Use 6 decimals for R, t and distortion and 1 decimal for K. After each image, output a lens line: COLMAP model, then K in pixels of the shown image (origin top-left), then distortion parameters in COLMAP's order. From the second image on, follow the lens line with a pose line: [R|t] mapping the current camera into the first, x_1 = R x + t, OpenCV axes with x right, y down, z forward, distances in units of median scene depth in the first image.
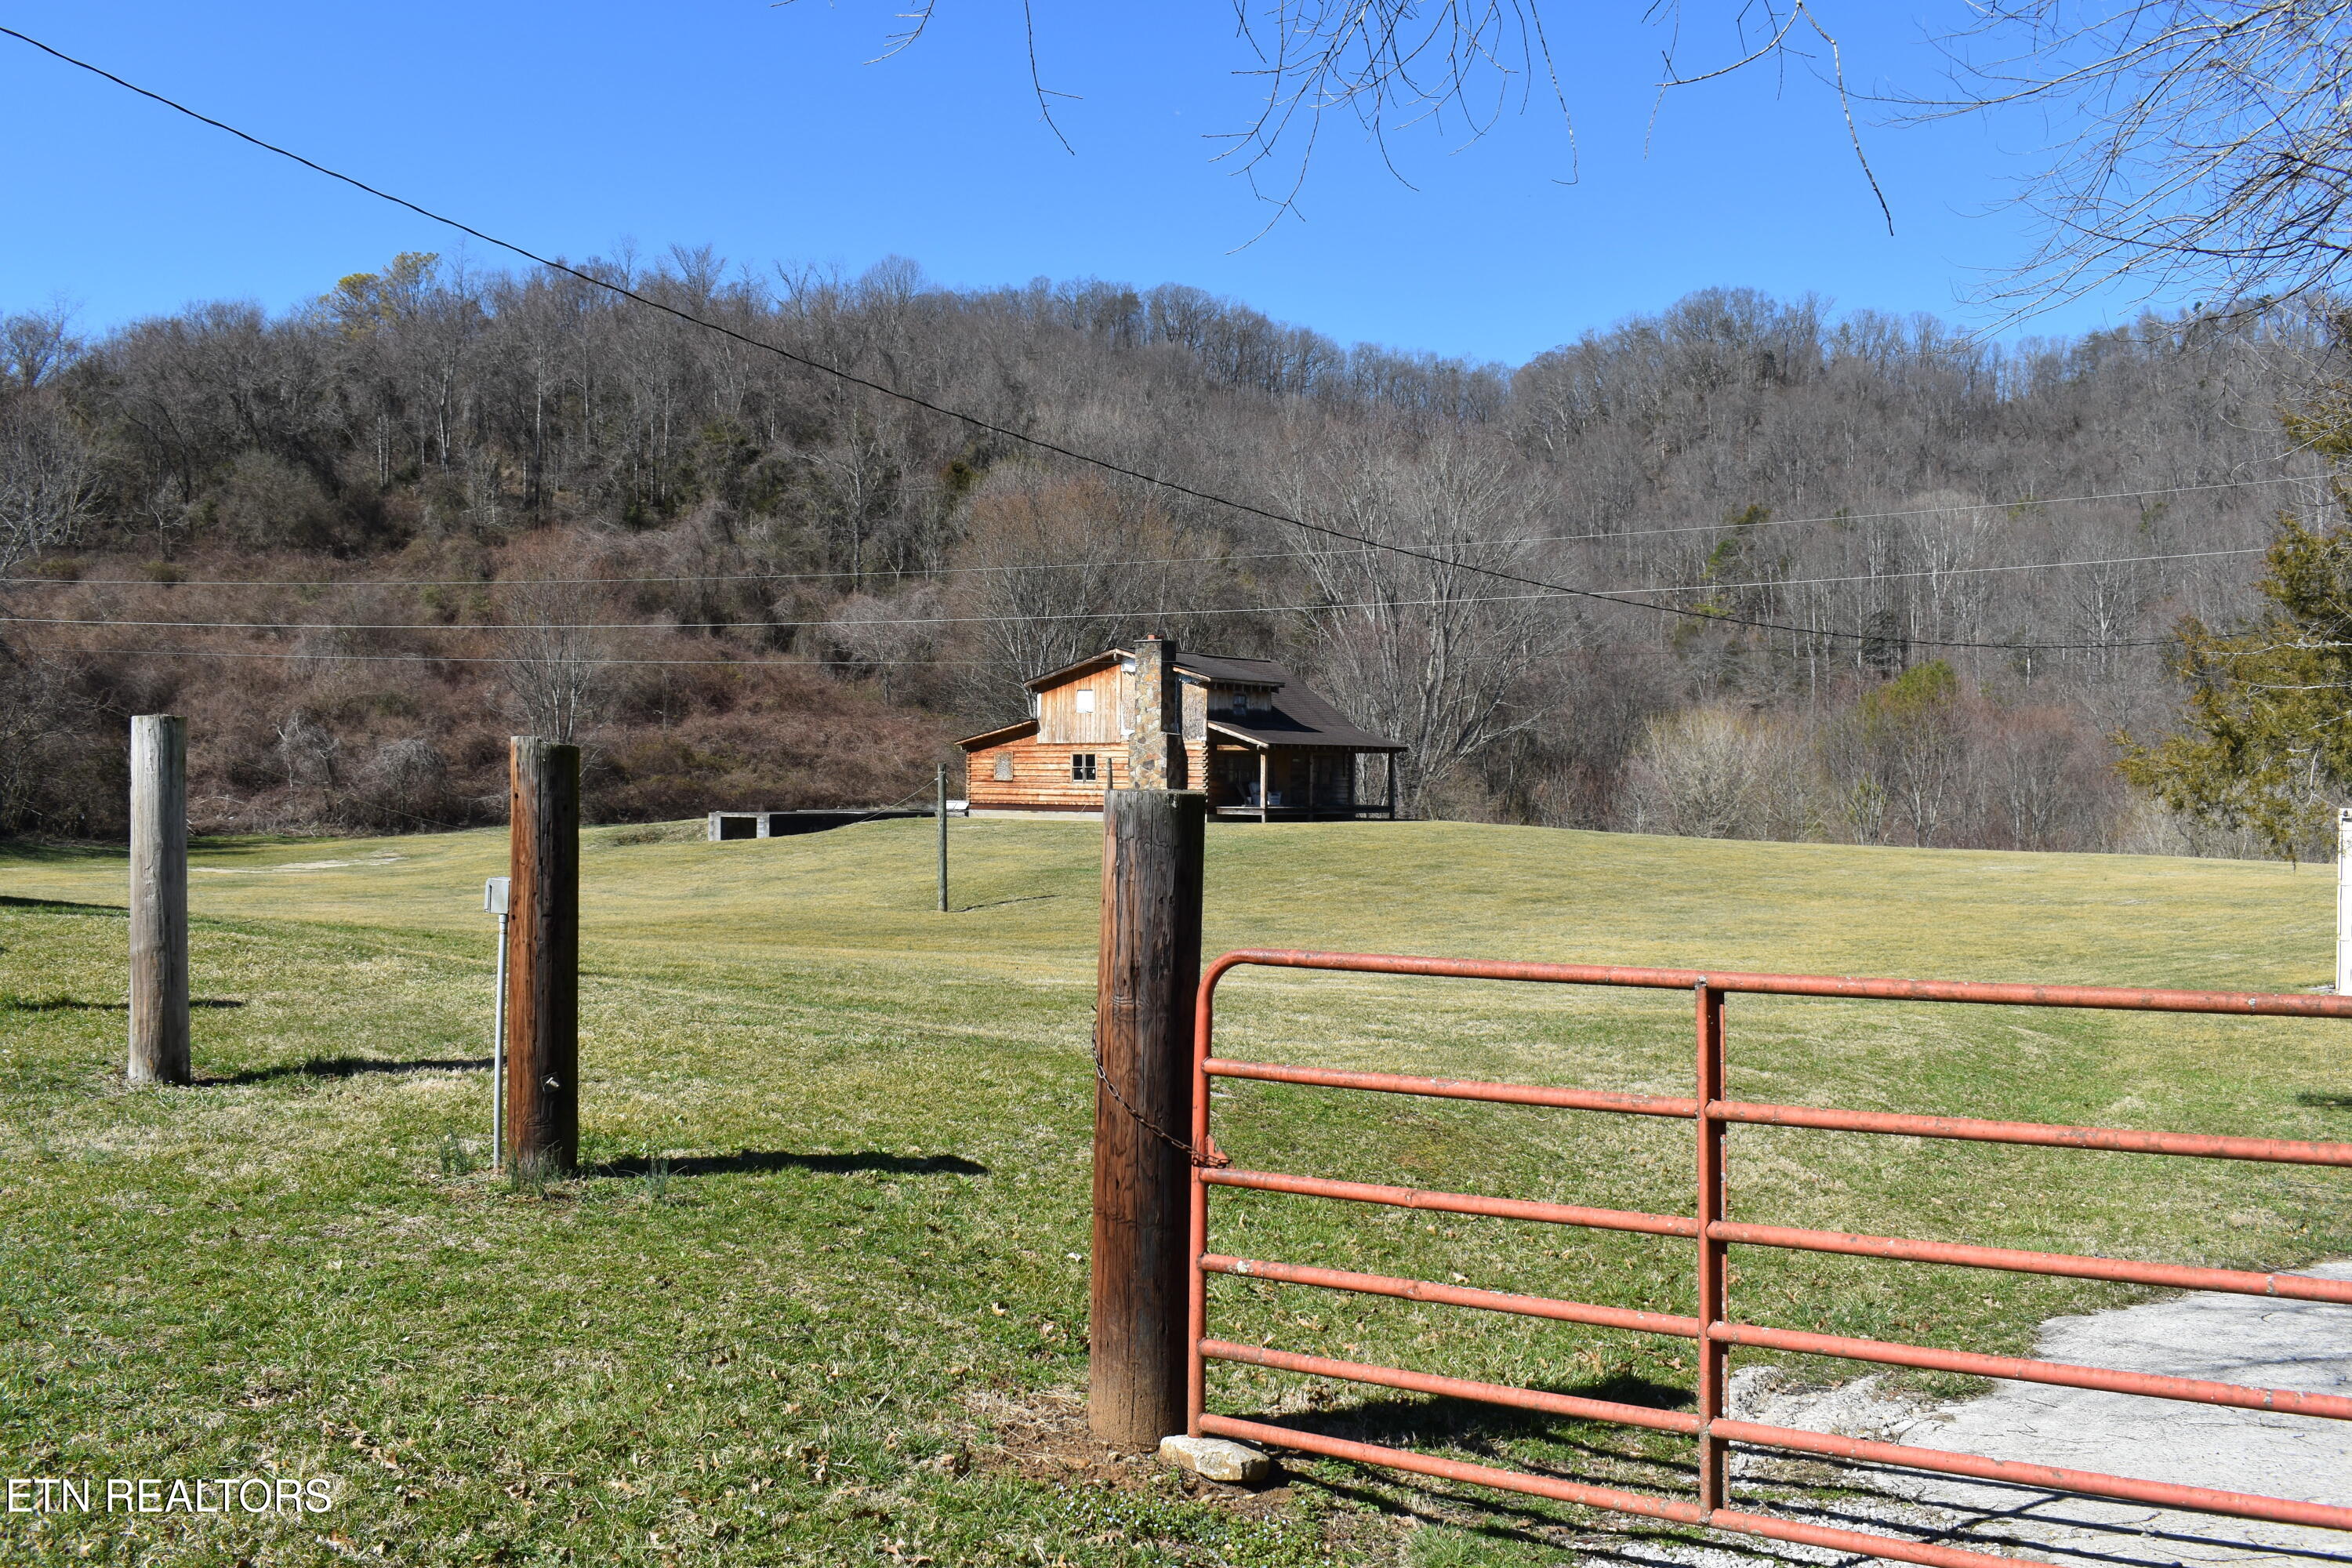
lens RADIAL K [[2074.4, 0, 1176.0], [0, 2074.4, 784.0], [0, 0, 1]] dist [-0.079877, 0.011676]
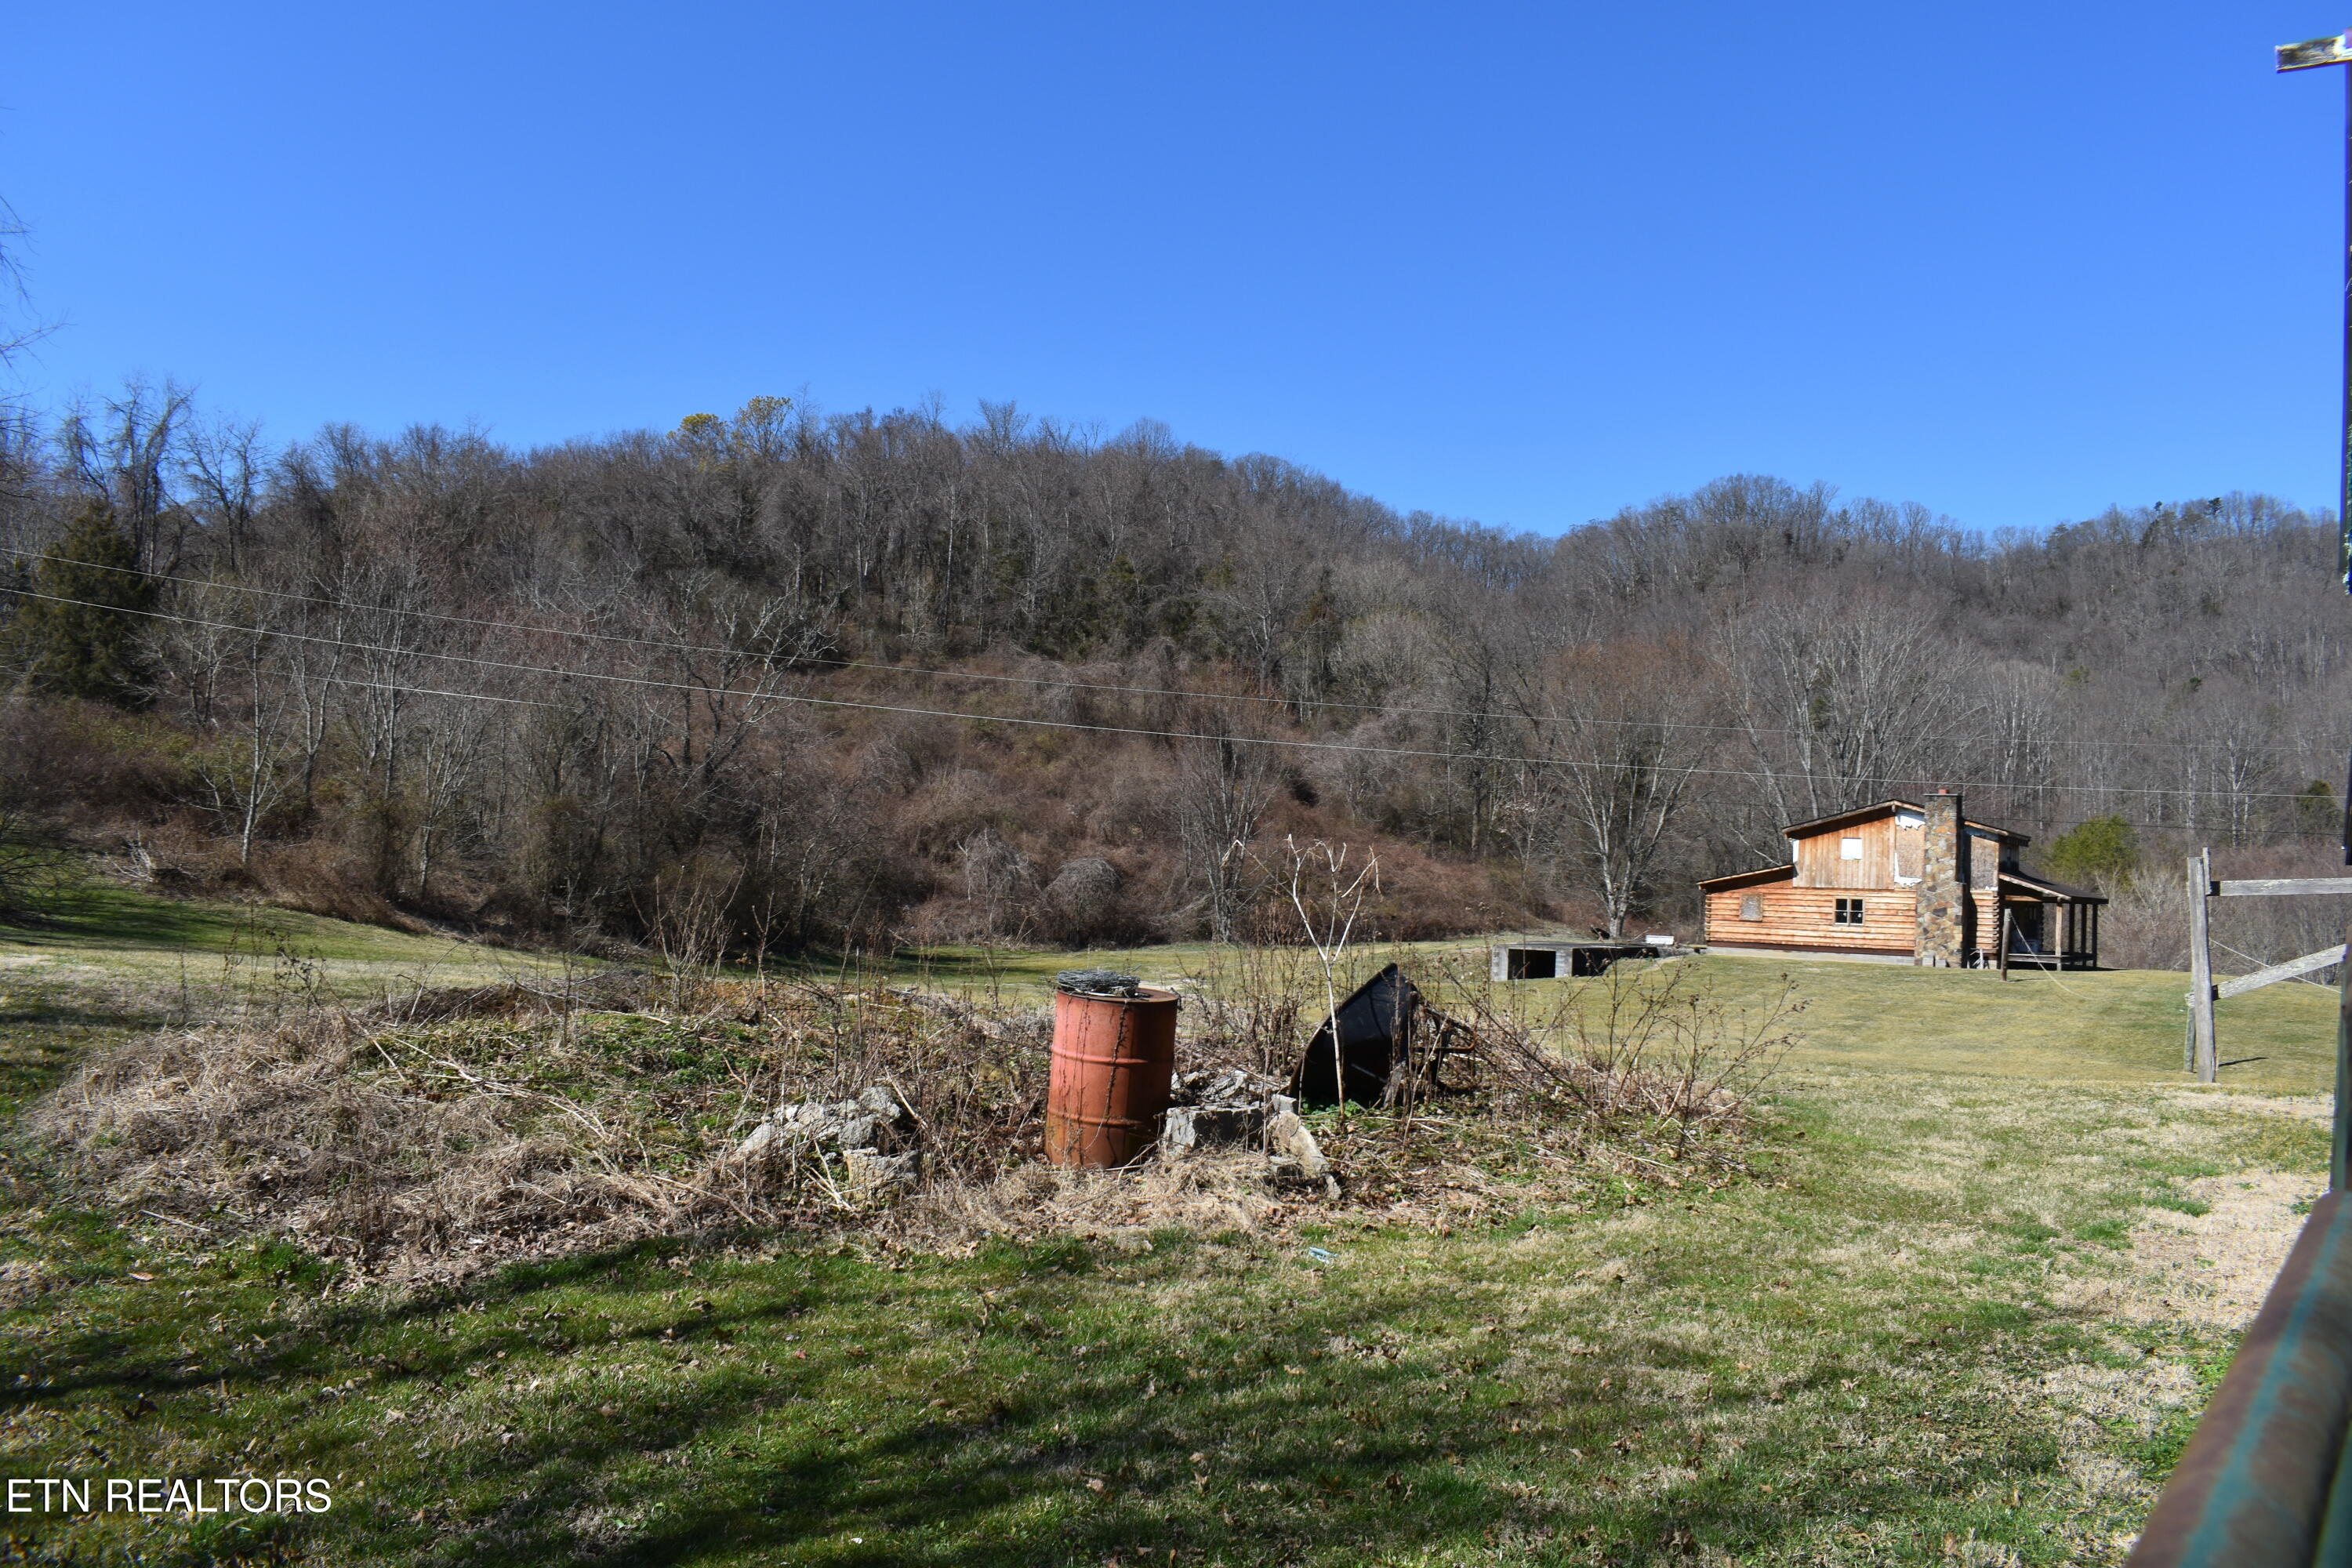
lens RADIAL K [[1820.3, 0, 1167.1], [0, 1820.3, 801.8], [0, 0, 1]] dist [-0.104024, 0.023540]
pose [[0.999414, 0.033371, 0.007605, -0.210051], [-0.032971, 0.998312, -0.047817, -0.004531], [-0.009188, 0.047538, 0.998827, 0.046499]]
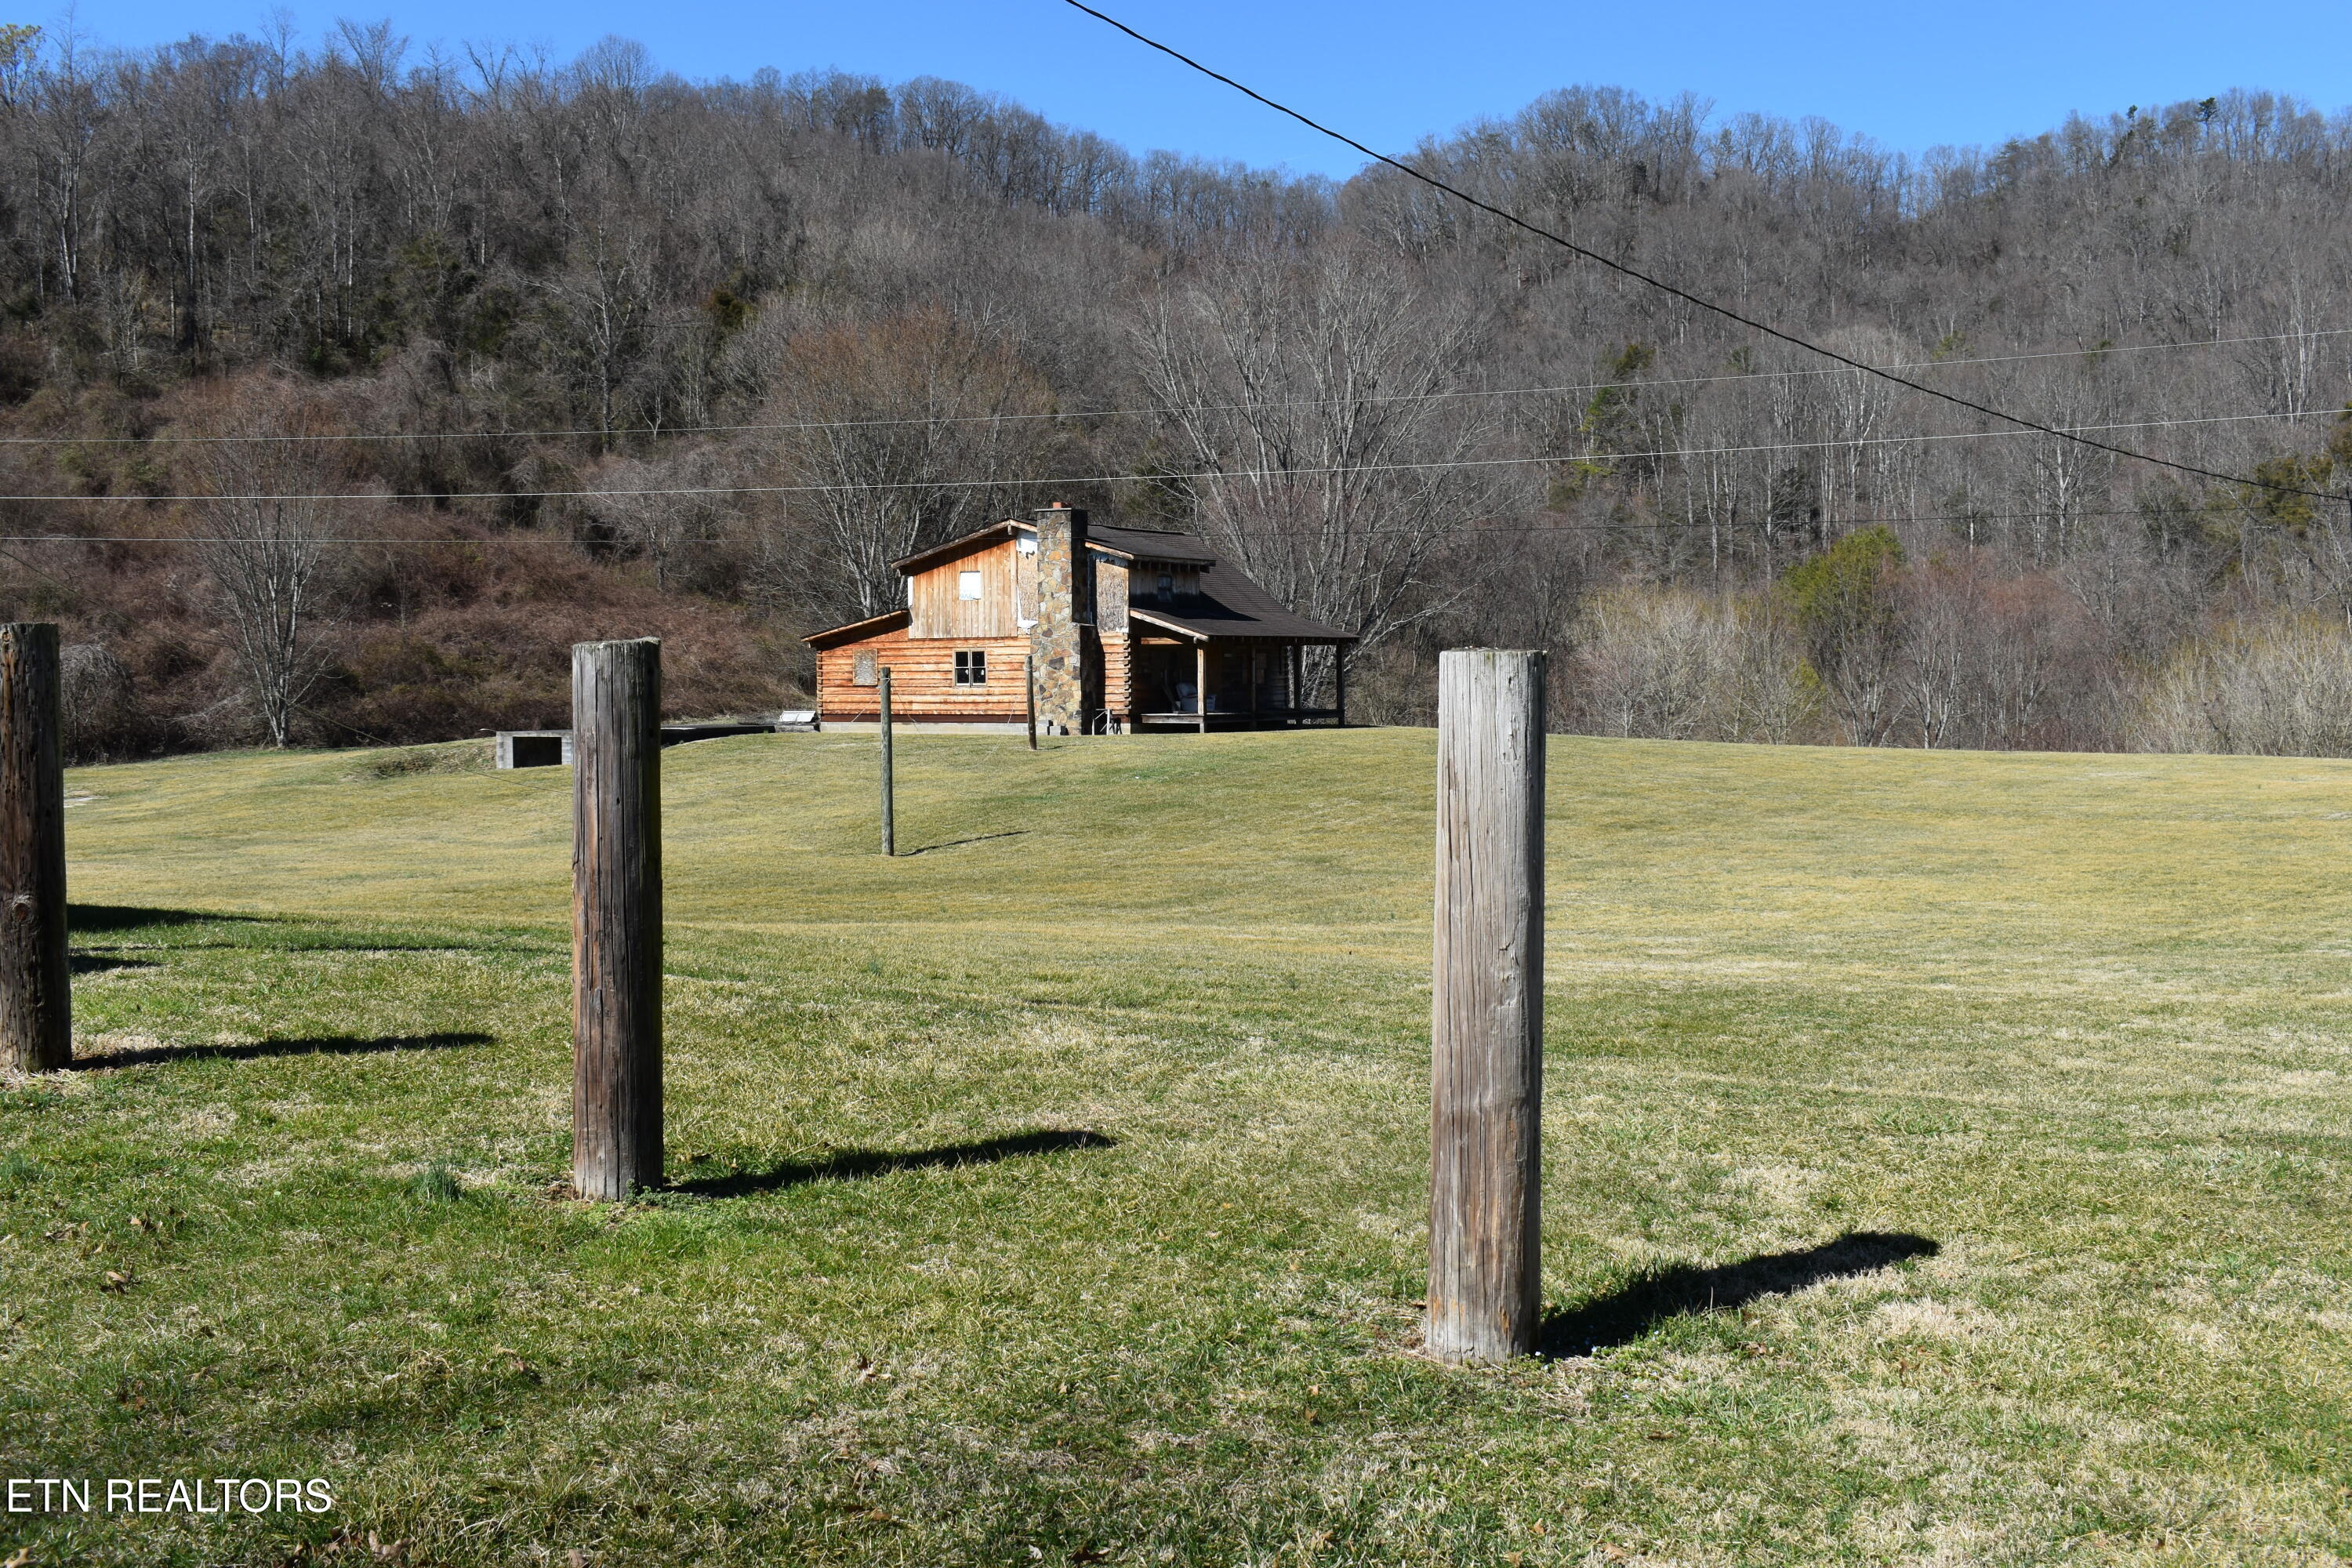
lens RADIAL K [[2460.2, 0, 1176.0], [0, 2460.2, 784.0], [0, 0, 1]] dist [-0.061202, 0.001432]
pose [[0.994640, -0.018603, 0.101707, -0.033016], [0.014294, 0.998976, 0.042930, -0.001433], [-0.102402, -0.041246, 0.993888, 0.020305]]
